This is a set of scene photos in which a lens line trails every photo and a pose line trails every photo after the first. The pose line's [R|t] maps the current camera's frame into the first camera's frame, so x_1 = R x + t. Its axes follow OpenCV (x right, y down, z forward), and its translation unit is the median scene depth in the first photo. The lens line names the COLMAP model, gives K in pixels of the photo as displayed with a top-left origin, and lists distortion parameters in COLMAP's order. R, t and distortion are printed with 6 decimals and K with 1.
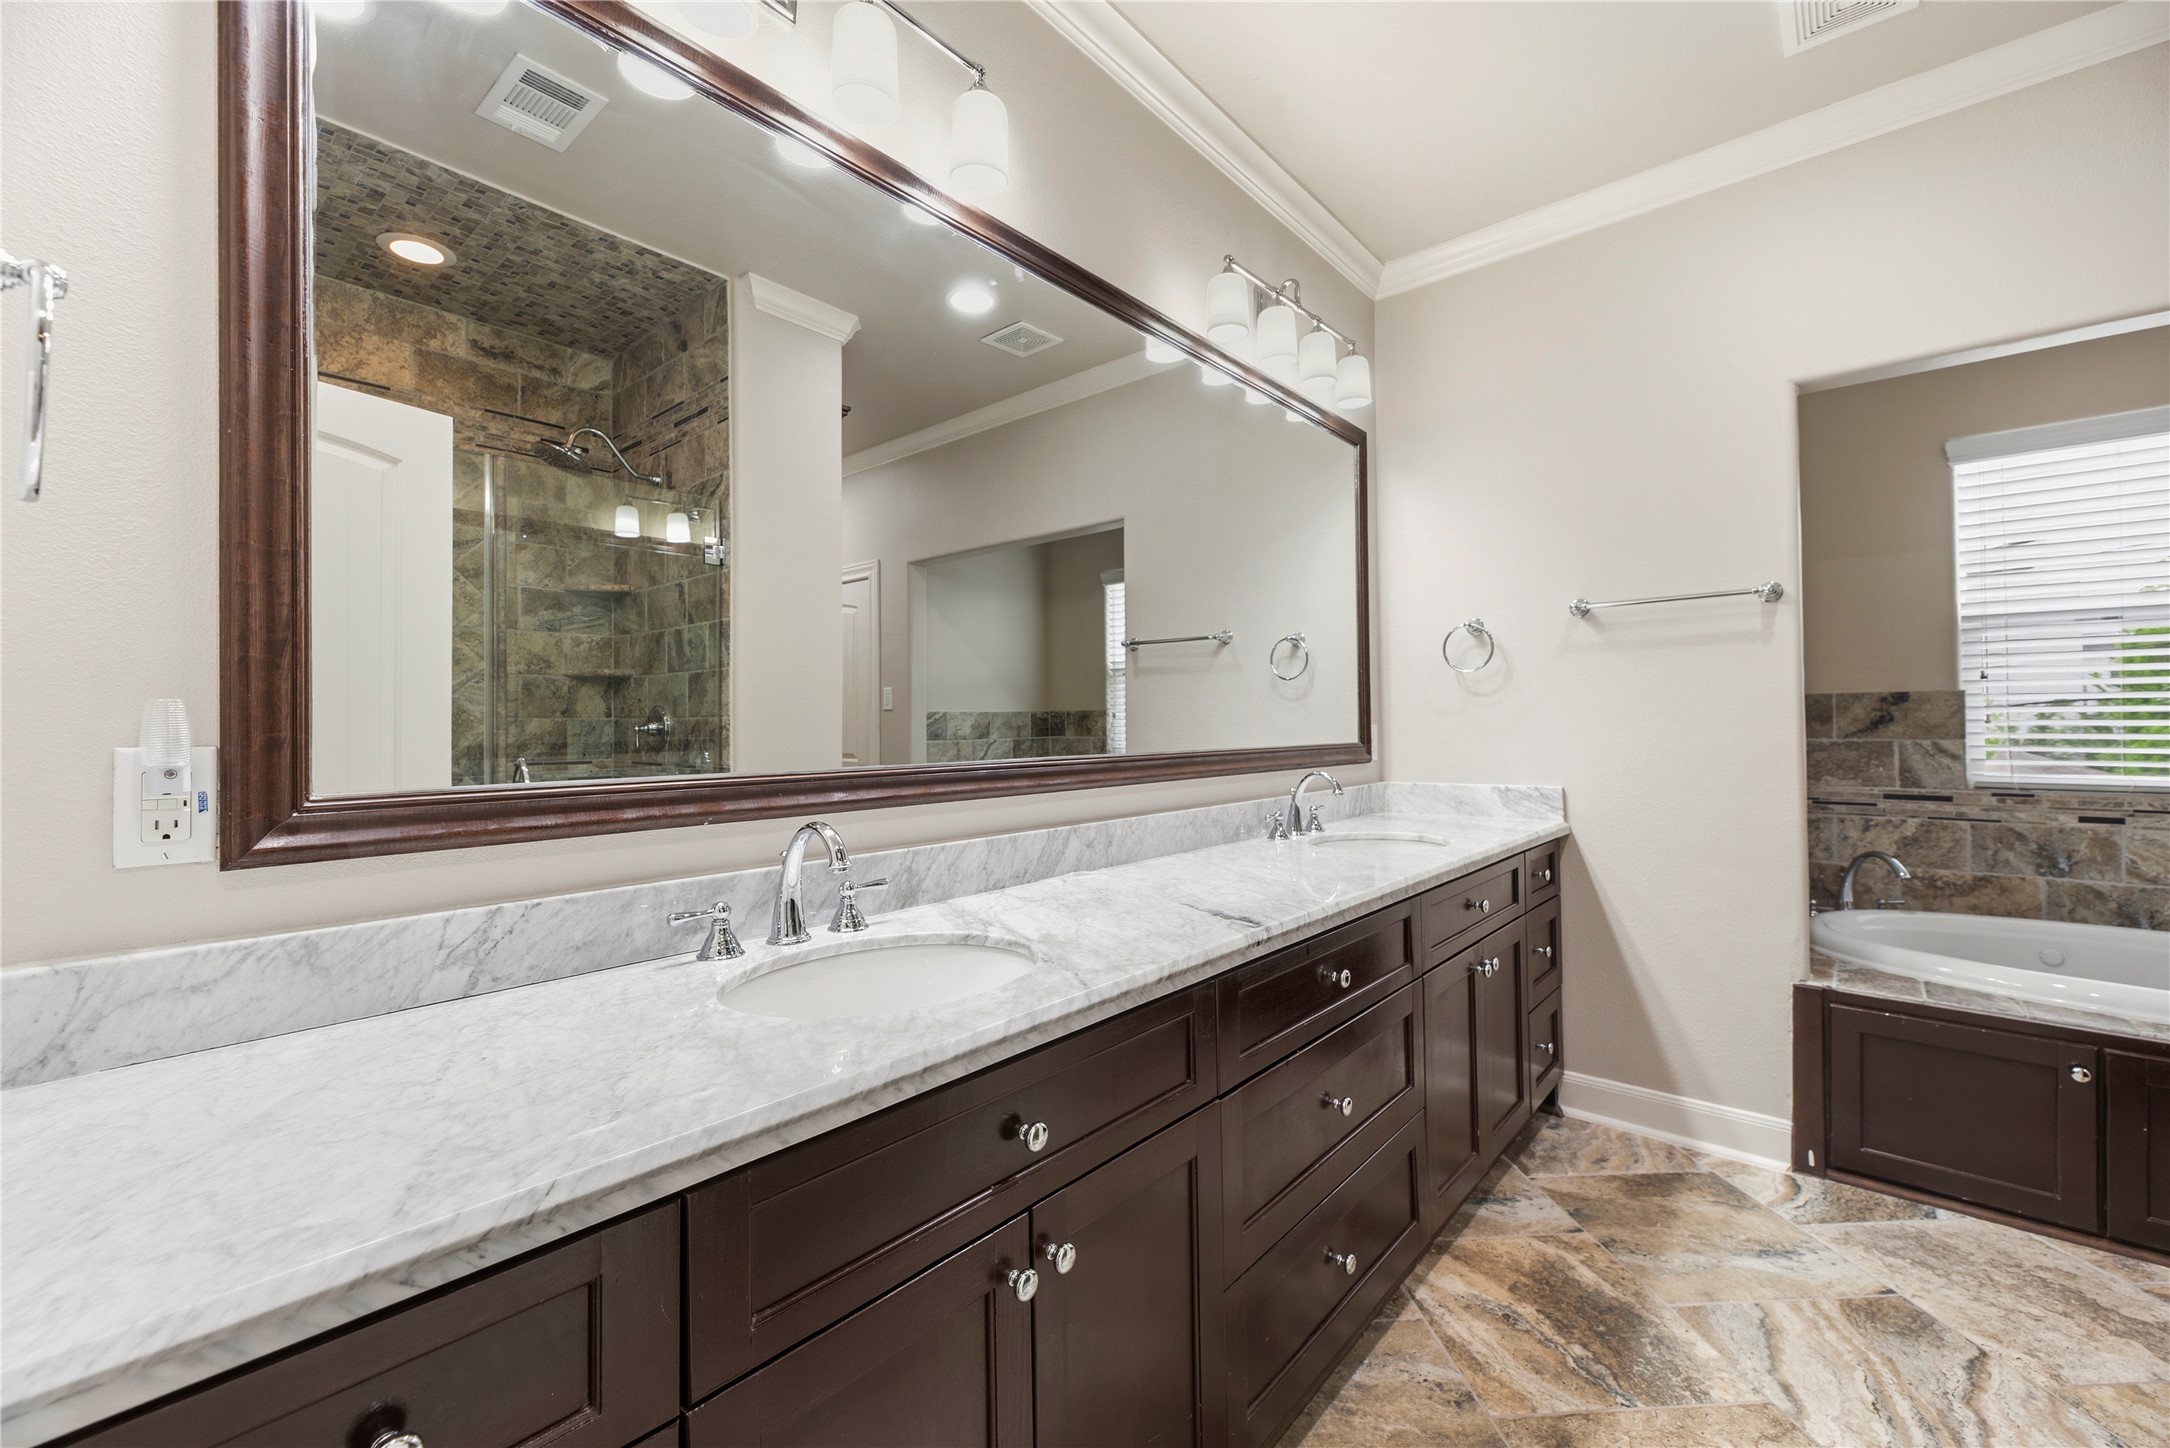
lens RADIAL K [[870.9, 0, 1093.9], [0, 870.9, 717.1], [0, 0, 1]] dist [-0.001232, -0.000193]
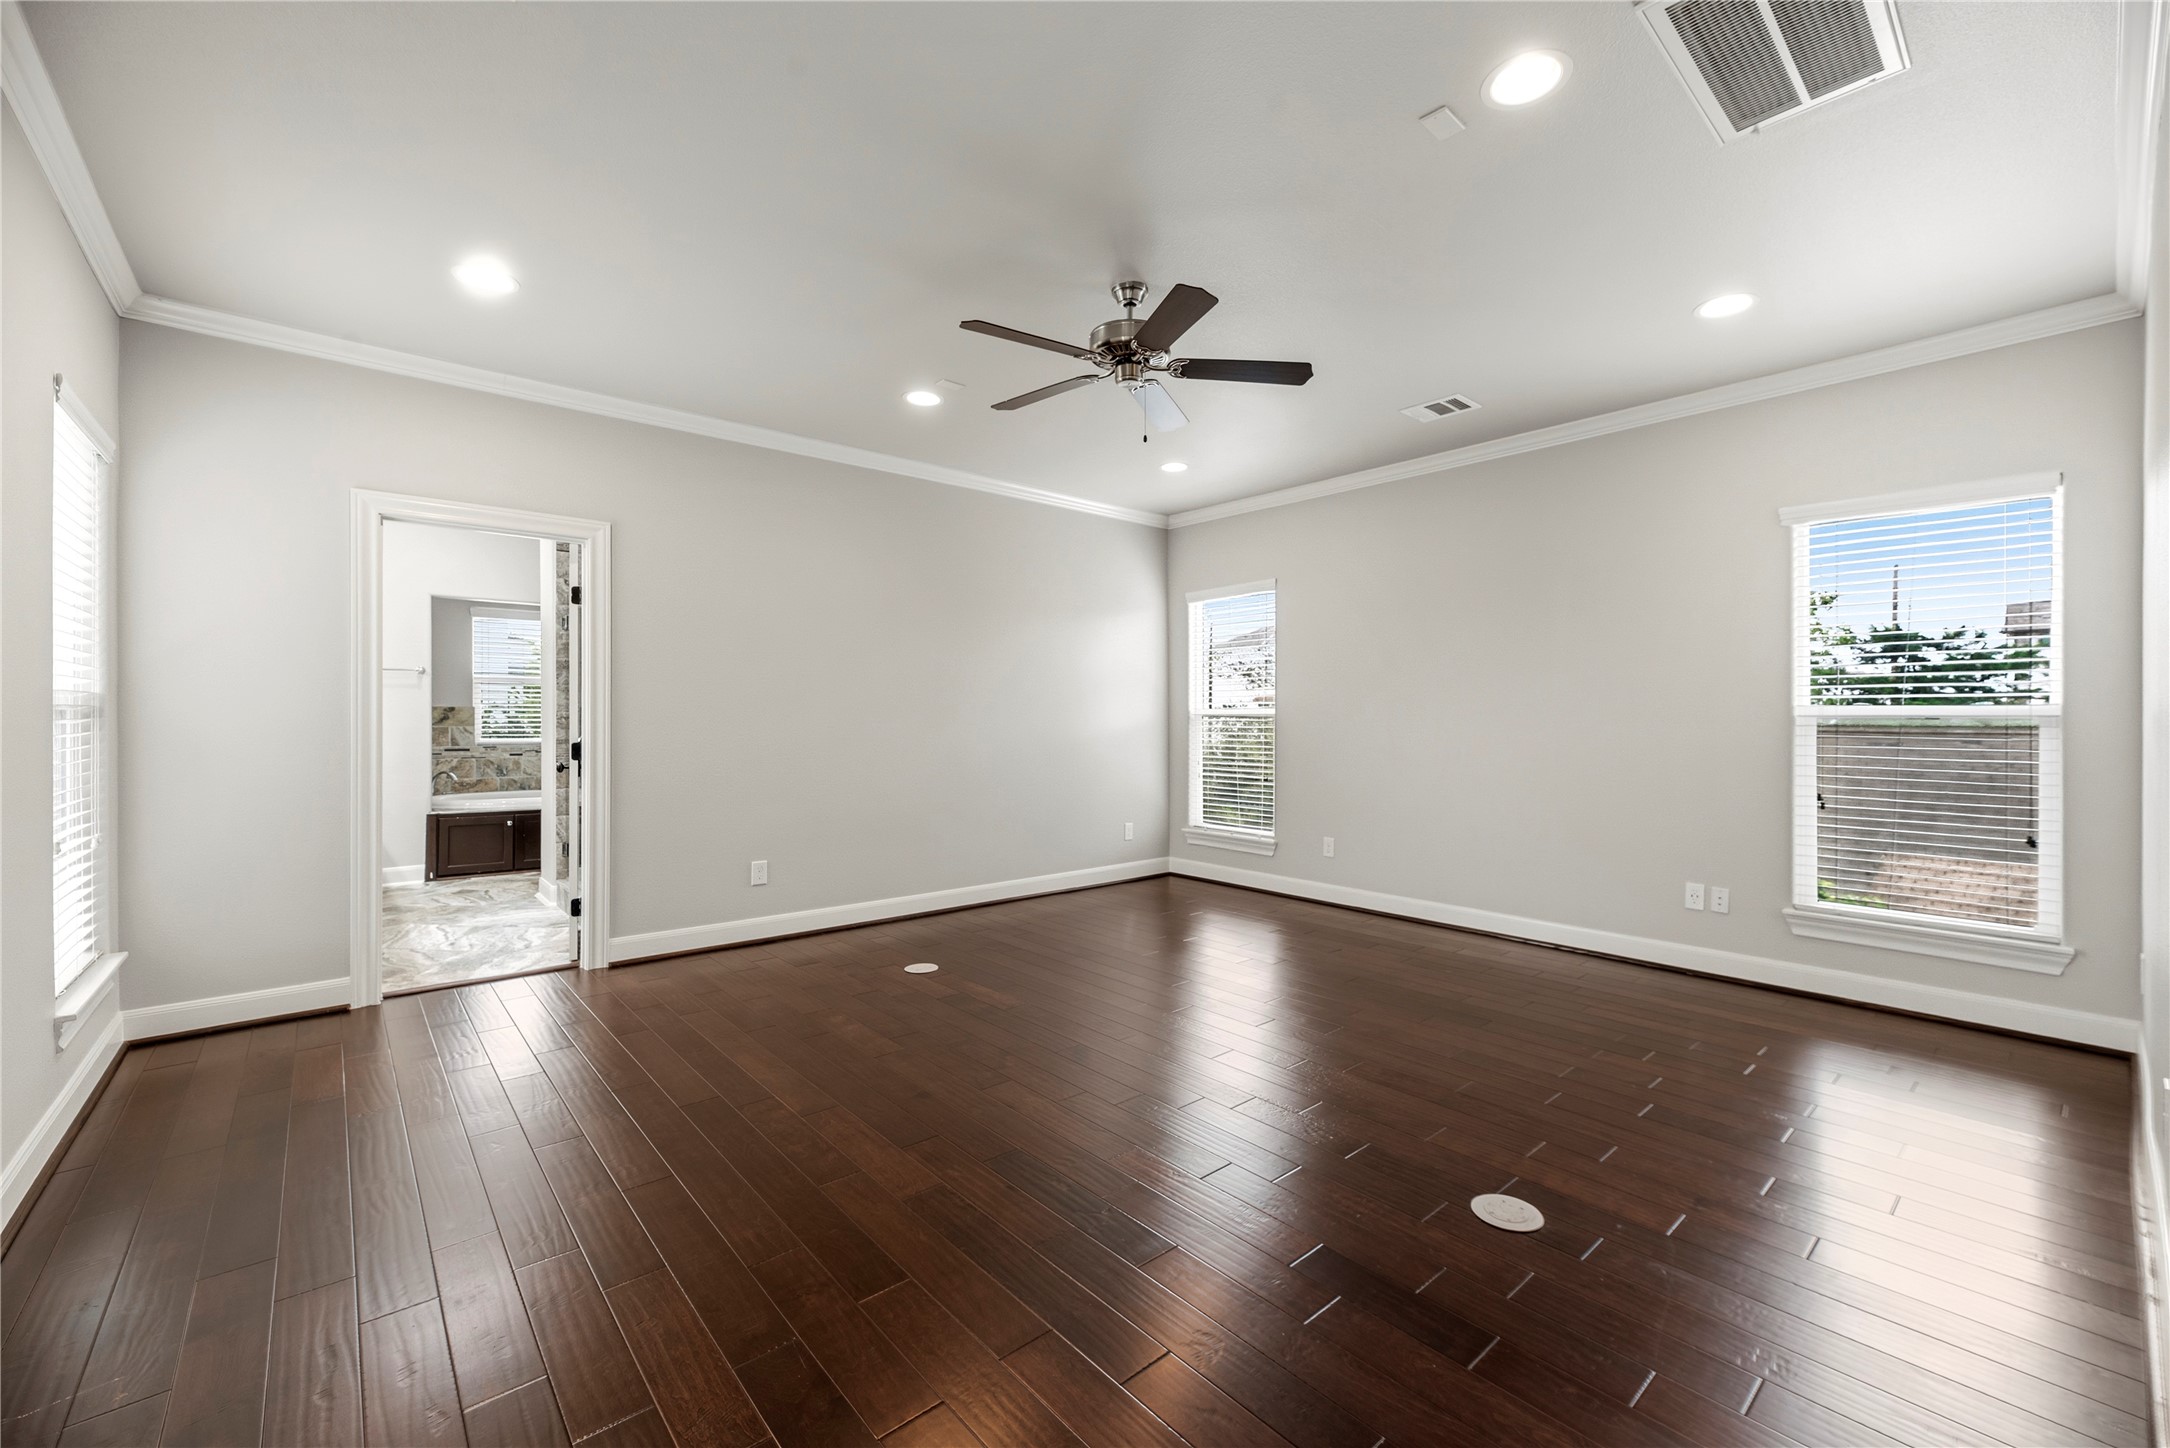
lens RADIAL K [[870.9, 0, 1093.7], [0, 870.9, 717.1], [0, 0, 1]] dist [-0.001232, -0.000193]
pose [[0.126824, 0.011071, 0.991863, -1.372950], [-0.011886, 0.999883, -0.009641, 0.002564], [-0.991854, -0.010567, 0.126941, -1.187744]]
